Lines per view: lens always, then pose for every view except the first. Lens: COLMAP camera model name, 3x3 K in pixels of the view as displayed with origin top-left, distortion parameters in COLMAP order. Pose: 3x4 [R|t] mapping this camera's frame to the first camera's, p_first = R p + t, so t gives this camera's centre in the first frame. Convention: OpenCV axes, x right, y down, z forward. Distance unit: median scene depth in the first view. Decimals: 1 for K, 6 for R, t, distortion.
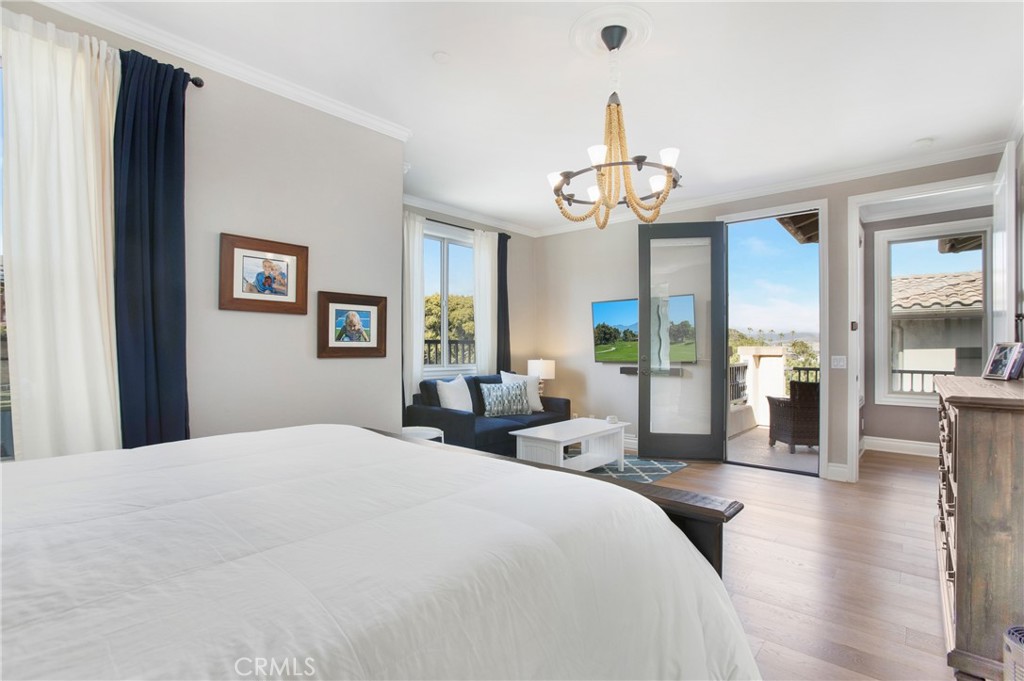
lens RADIAL K [[480.9, 0, 514.5], [0, 480.9, 342.6], [0, 0, 1]] dist [-0.041919, 0.003757]
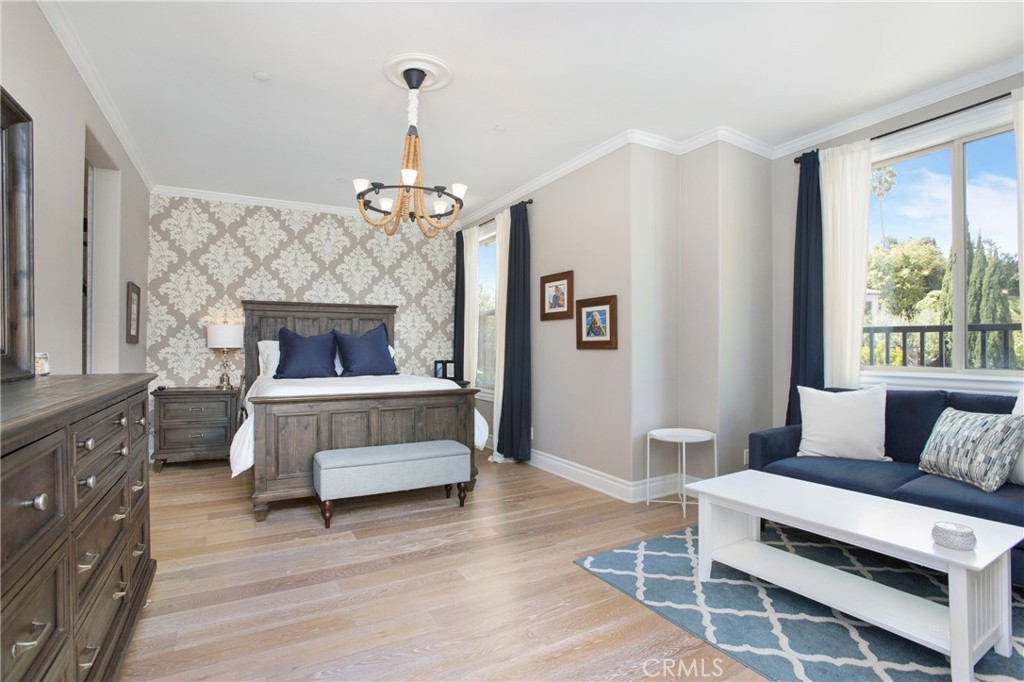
lens RADIAL K [[480.9, 0, 508.0], [0, 480.9, 344.5], [0, 0, 1]] dist [-0.041919, 0.003757]
pose [[-0.314879, -0.001200, -0.949131, 0.555906], [0.016101, 0.999849, -0.006605, 0.014404], [0.948995, -0.017361, -0.314812, 0.720272]]
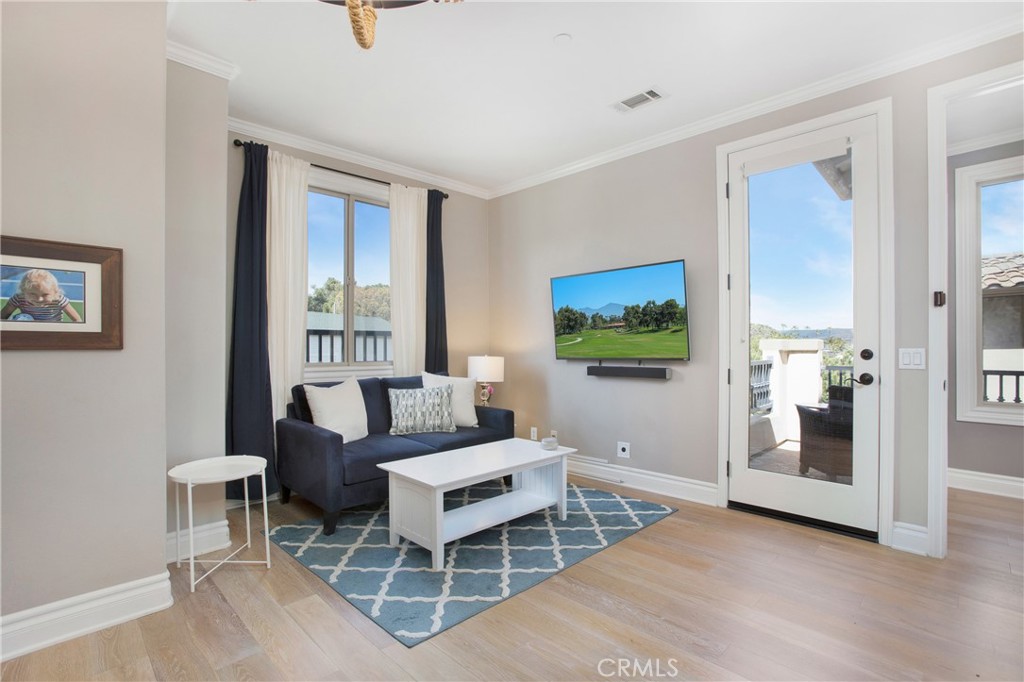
lens RADIAL K [[480.9, 0, 508.6], [0, 480.9, 341.4], [0, 0, 1]] dist [-0.041919, 0.003757]
pose [[0.997840, -0.003130, -0.065613, 0.163601], [0.003242, 0.999993, 0.001598, 0.013784], [0.065608, -0.001807, 0.997844, 0.290841]]
